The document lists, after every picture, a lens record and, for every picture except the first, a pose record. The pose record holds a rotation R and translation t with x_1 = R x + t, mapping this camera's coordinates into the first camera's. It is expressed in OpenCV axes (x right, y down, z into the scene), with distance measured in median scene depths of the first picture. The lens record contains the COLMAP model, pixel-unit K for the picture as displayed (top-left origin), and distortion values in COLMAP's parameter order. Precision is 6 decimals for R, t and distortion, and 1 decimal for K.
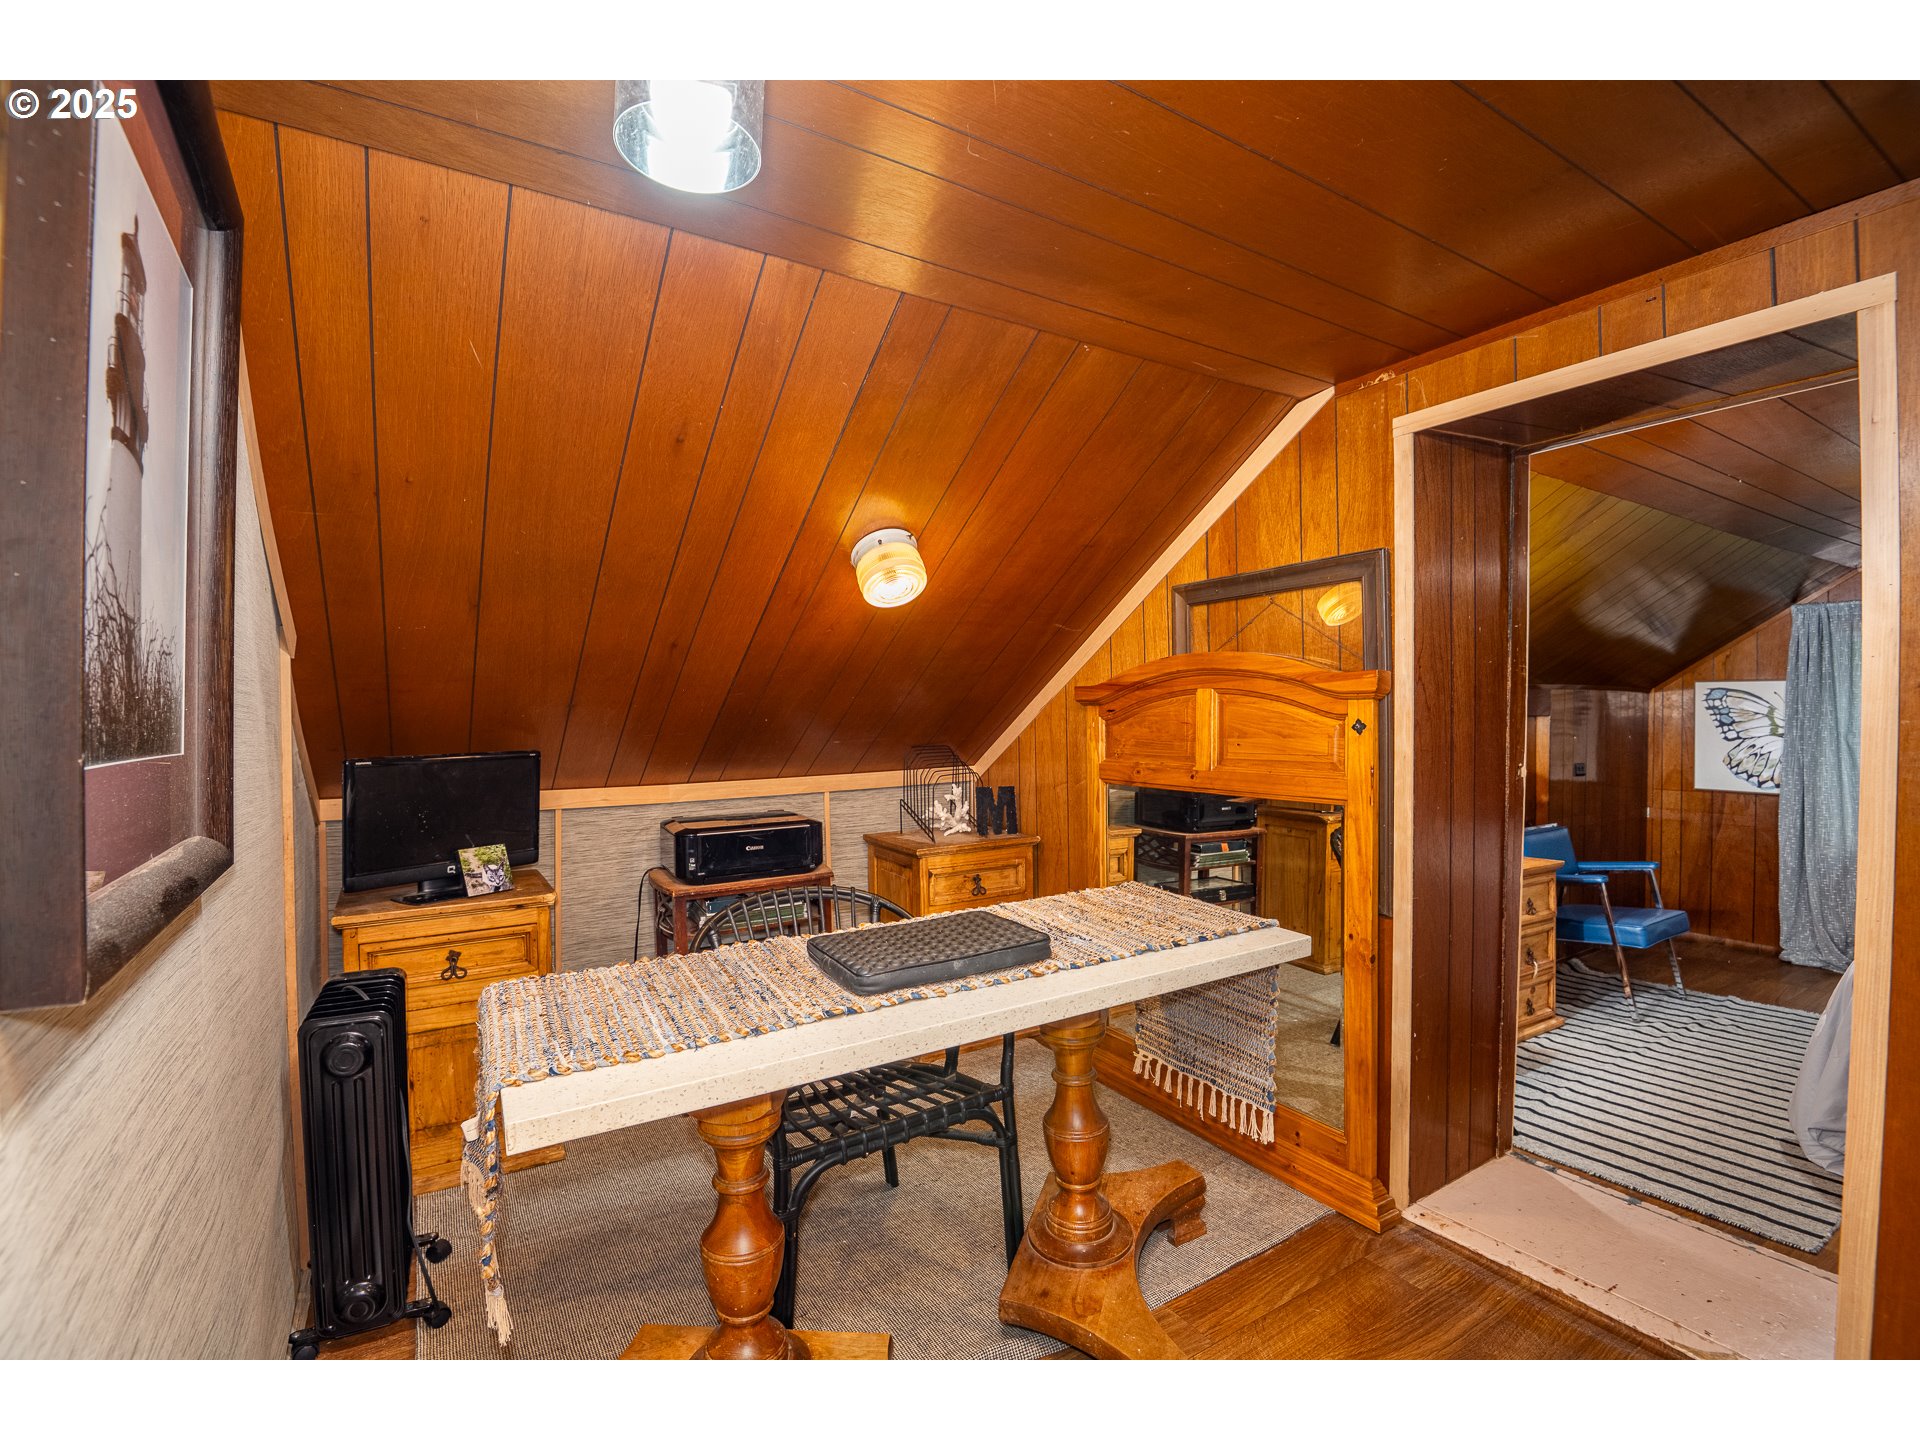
lens RADIAL K [[900.0, 0, 957.8], [0, 900.0, 723.9], [0, 0, 1]] dist [-0.021846, -0.004370]
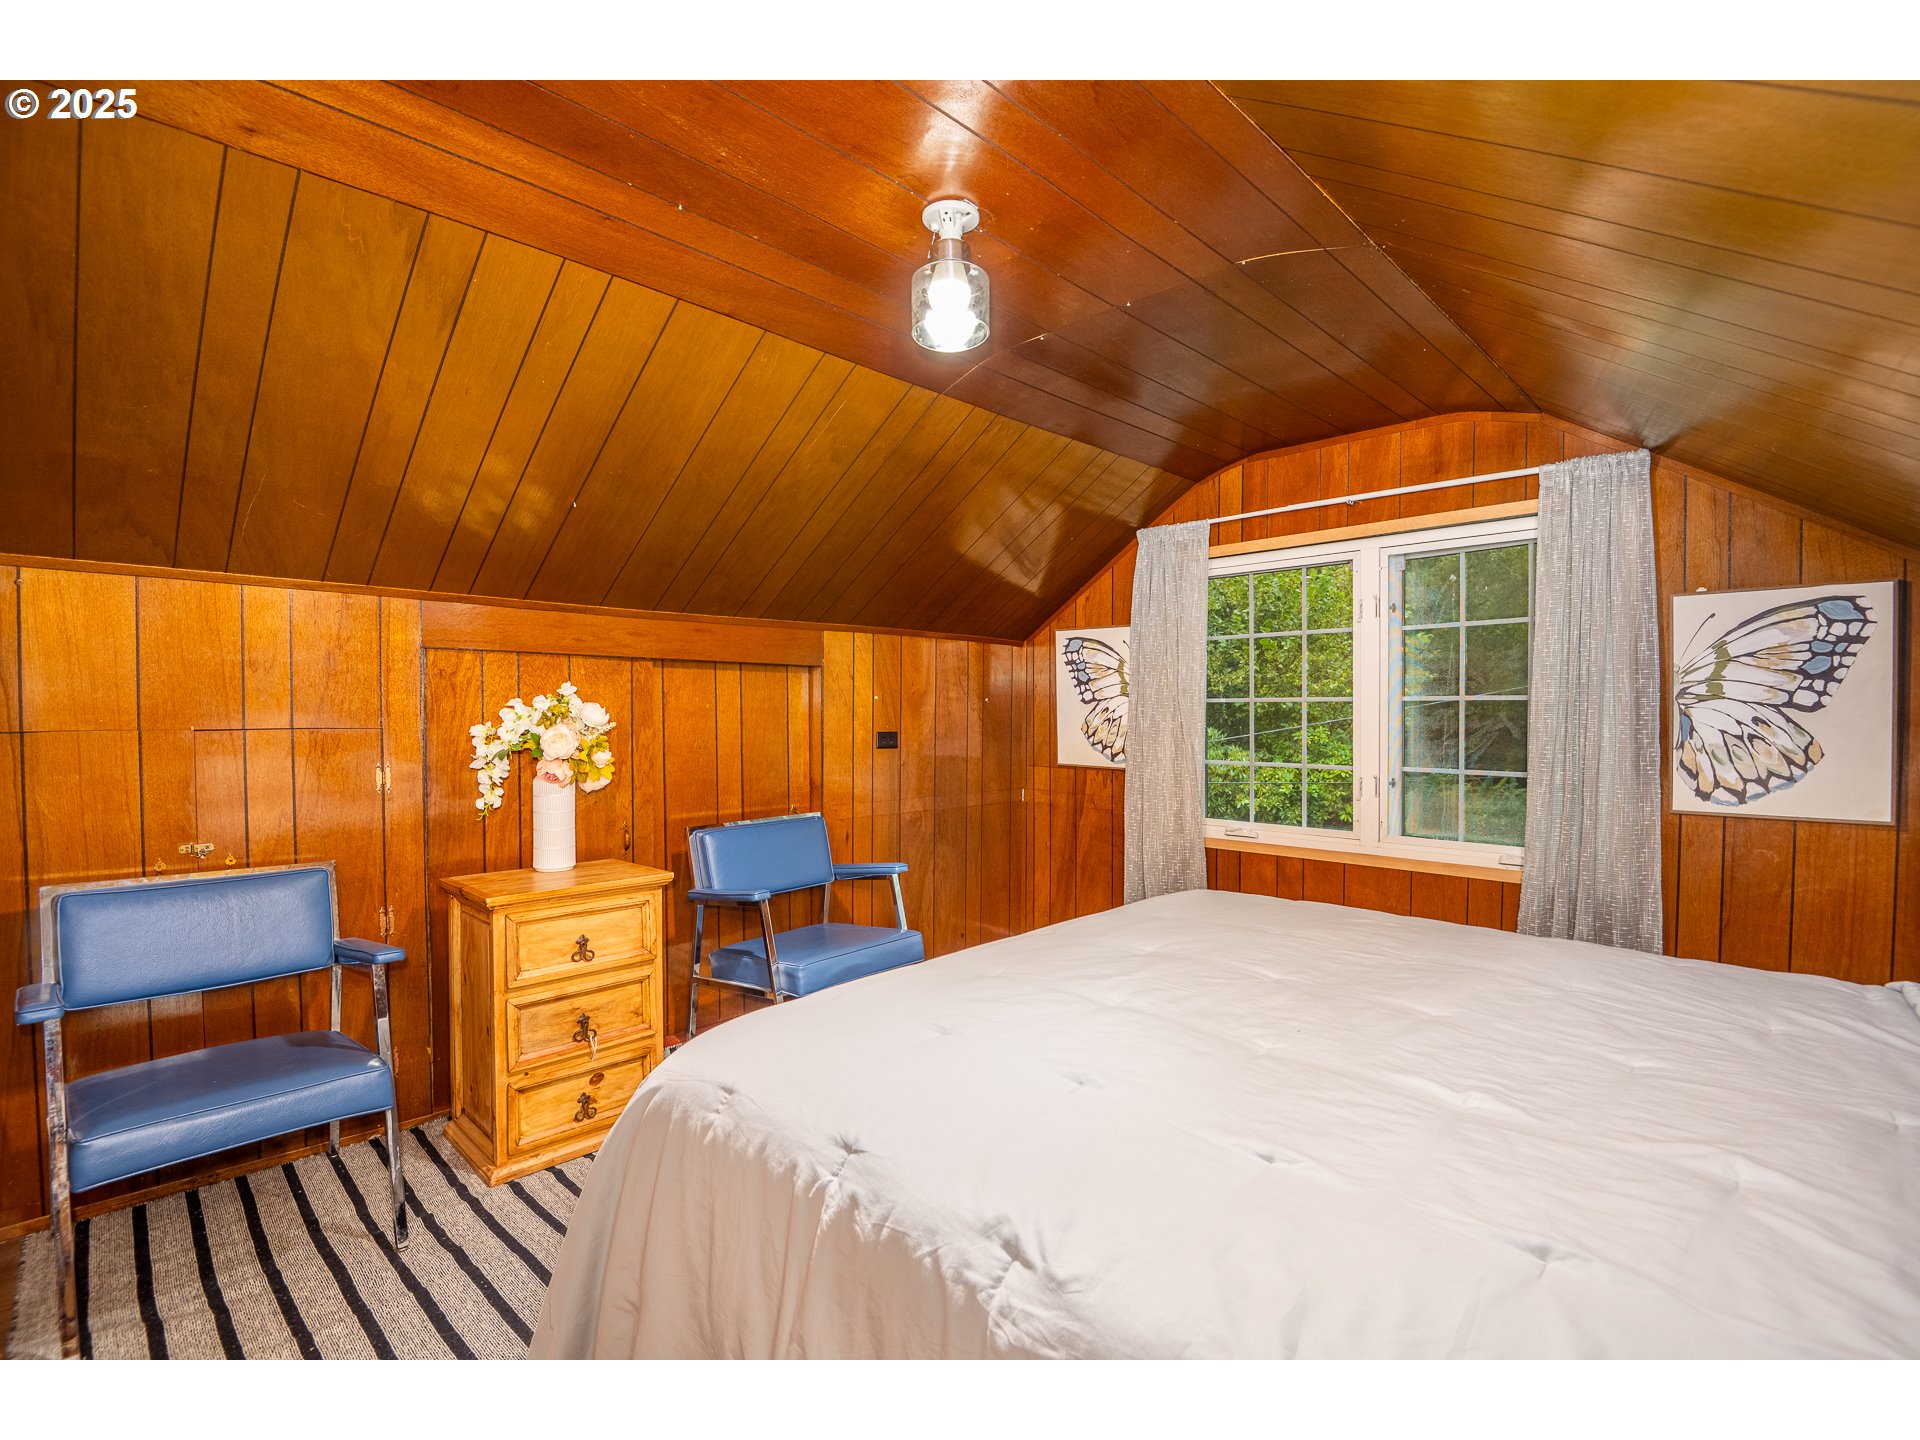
lens RADIAL K [[900.0, 0, 951.5], [0, 900.0, 725.5], [0, 0, 1]] dist [-0.021846, -0.004370]
pose [[0.975511, -0.008900, 0.219772, 0.576765], [0.006271, 0.999900, 0.012659, 0.028119], [-0.219863, -0.010970, 0.975469, 0.232472]]
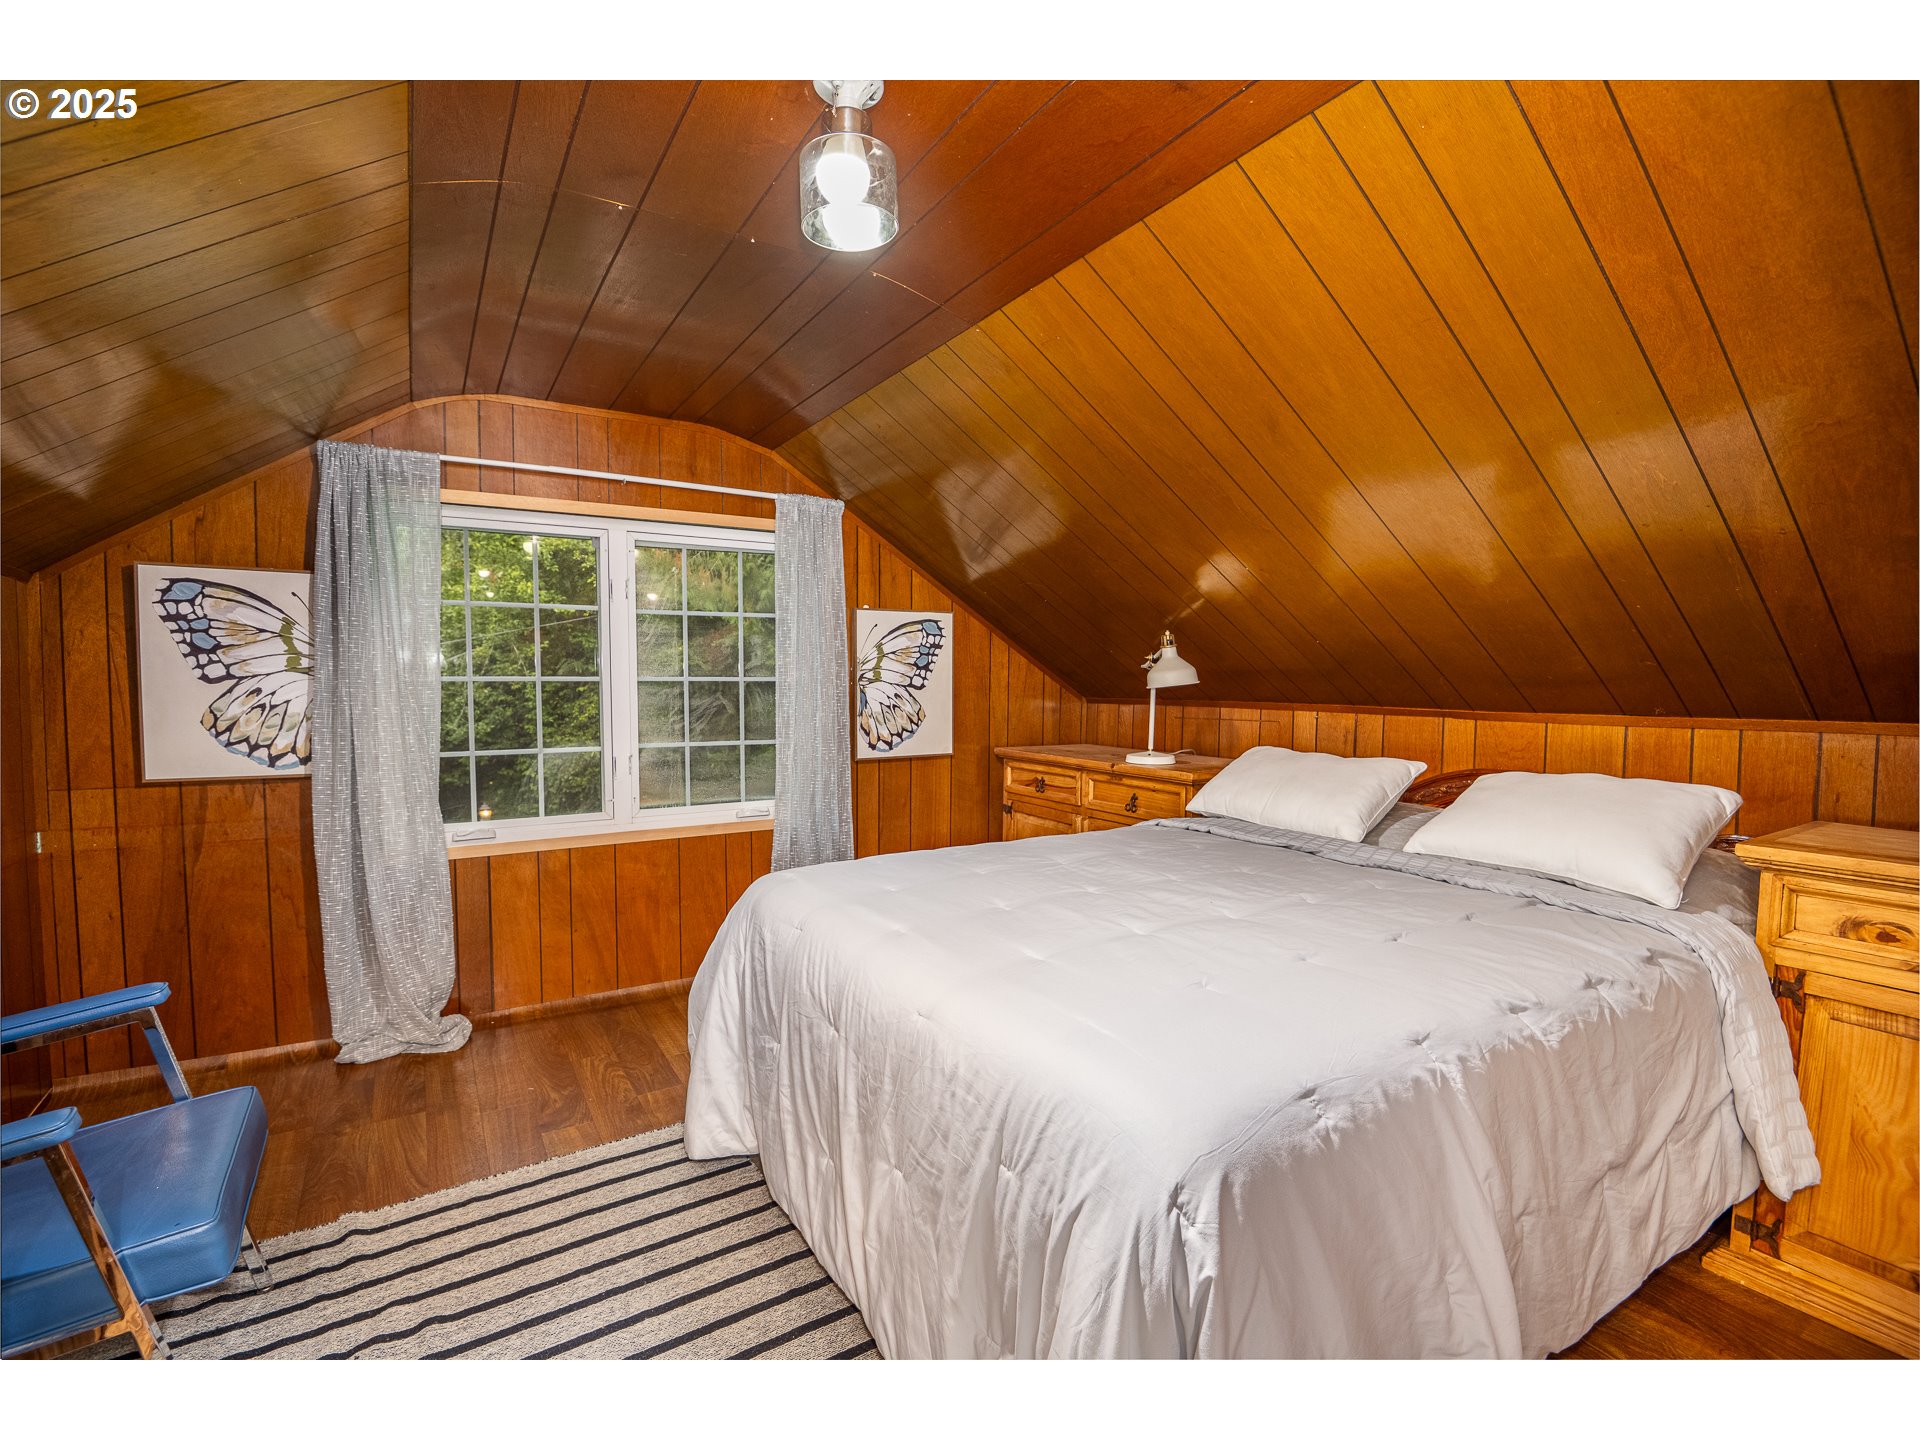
lens RADIAL K [[900.0, 0, 953.1], [0, 900.0, 730.4], [0, 0, 1]] dist [-0.021846, -0.004370]
pose [[-0.010111, -0.056172, 0.998370, 0.348174], [0.006859, 0.998394, 0.056243, 0.021101], [-0.999925, 0.007416, -0.009710, 0.568903]]
